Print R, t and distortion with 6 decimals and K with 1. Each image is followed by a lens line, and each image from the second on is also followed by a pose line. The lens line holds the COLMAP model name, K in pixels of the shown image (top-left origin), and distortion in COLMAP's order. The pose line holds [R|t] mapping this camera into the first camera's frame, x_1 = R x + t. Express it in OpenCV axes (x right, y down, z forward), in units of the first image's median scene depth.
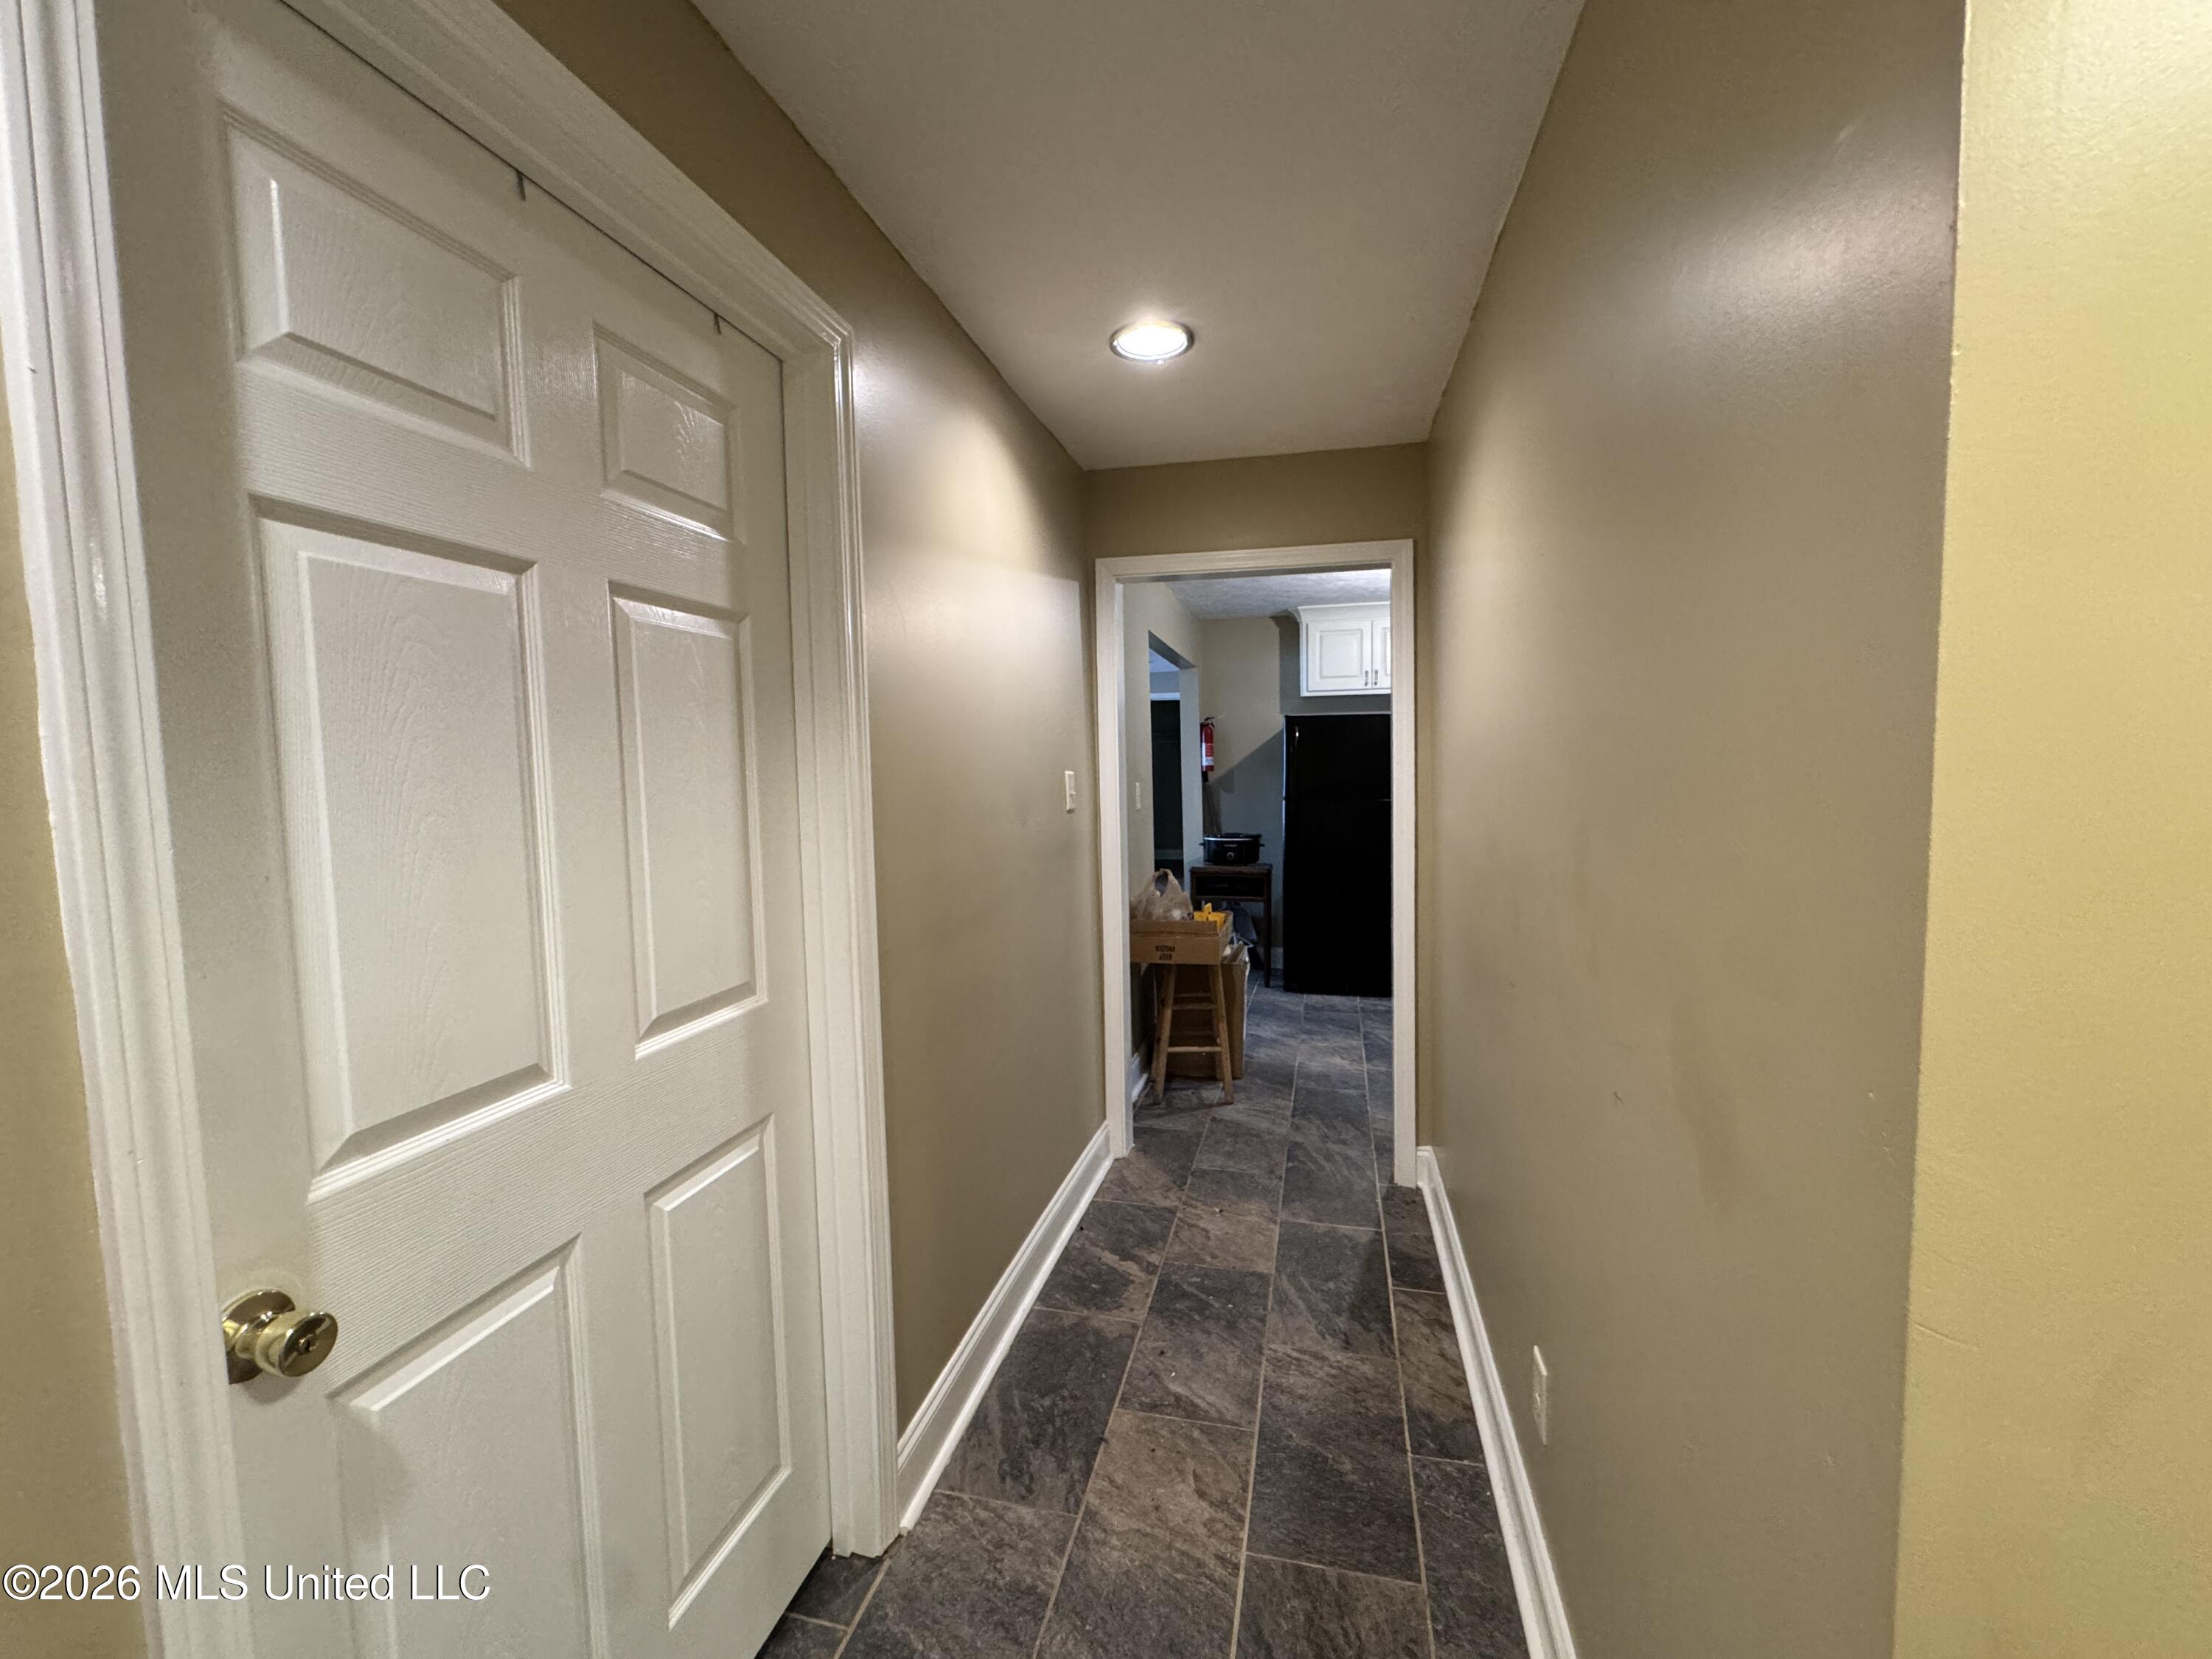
lens RADIAL K [[924.9, 0, 1102.1], [0, 924.9, 832.4], [0, 0, 1]] dist [-0.004521, -0.000106]
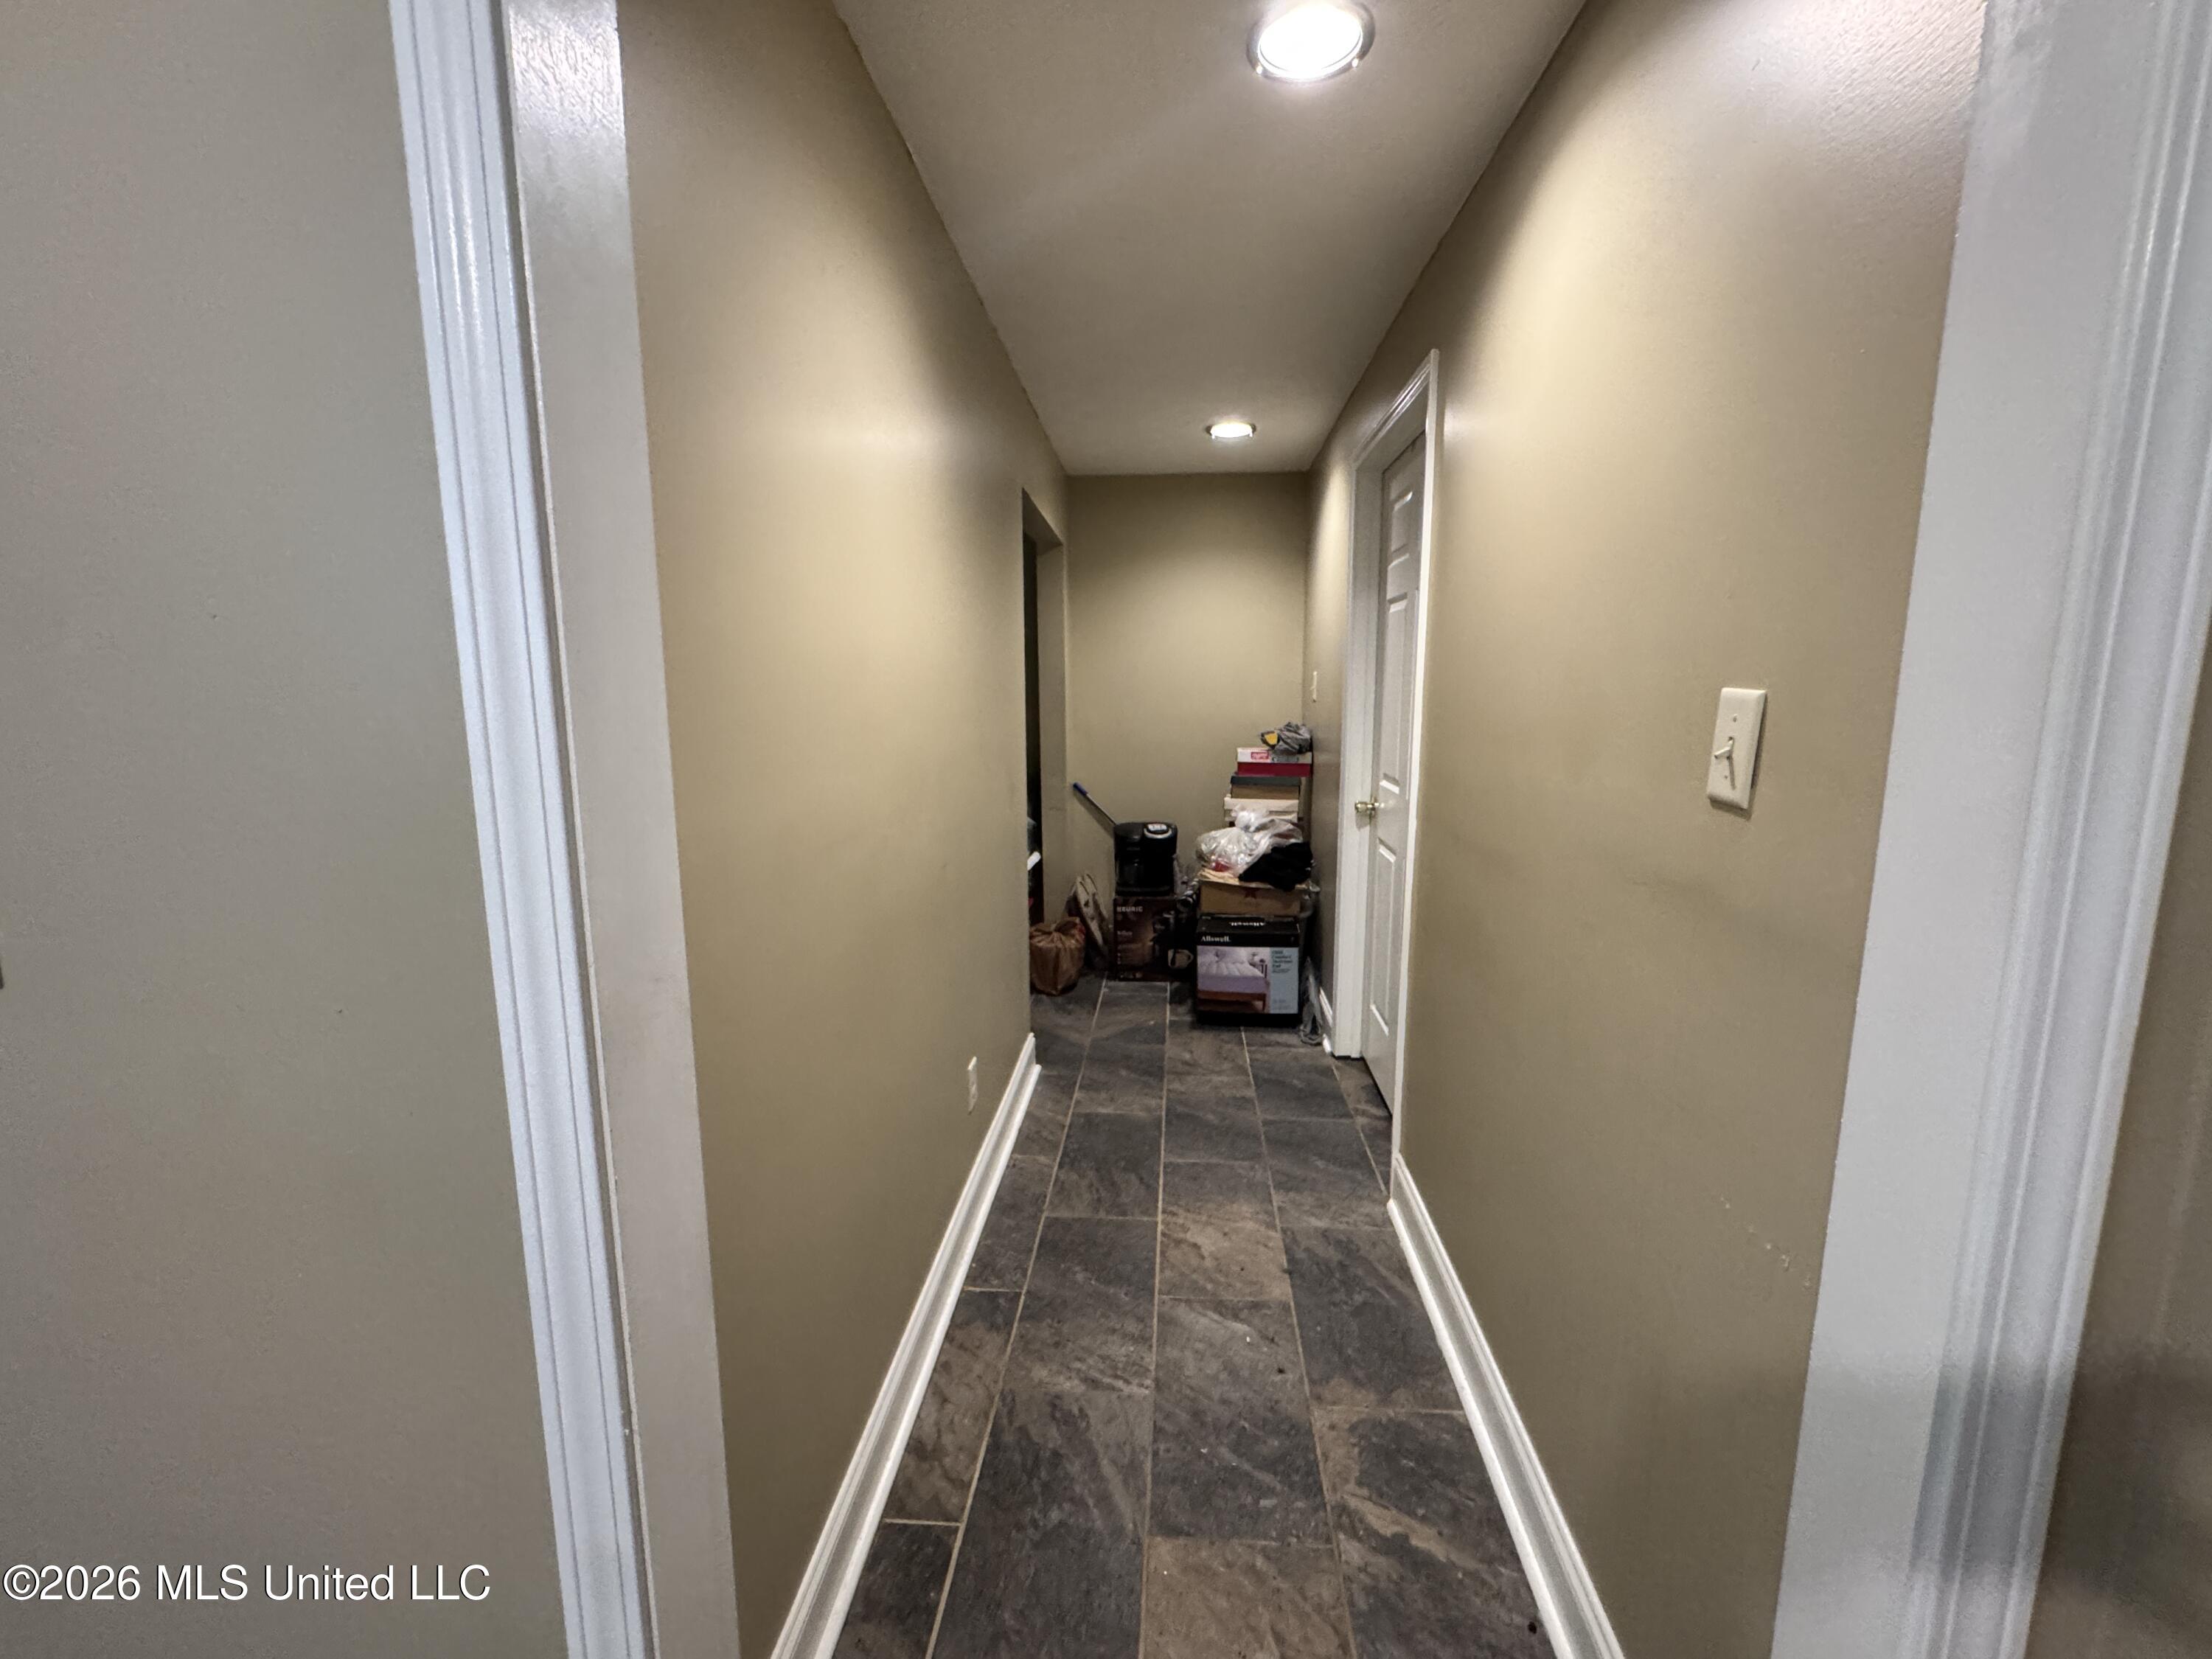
lens RADIAL K [[924.9, 0, 1101.5], [0, 924.9, 826.7], [0, 0, 1]] dist [-0.004521, -0.000106]
pose [[-0.987962, 0.055562, -0.144375, 0.340622], [0.020476, 0.972030, 0.233964, -0.139751], [0.153336, 0.228191, -0.961466, 1.817829]]
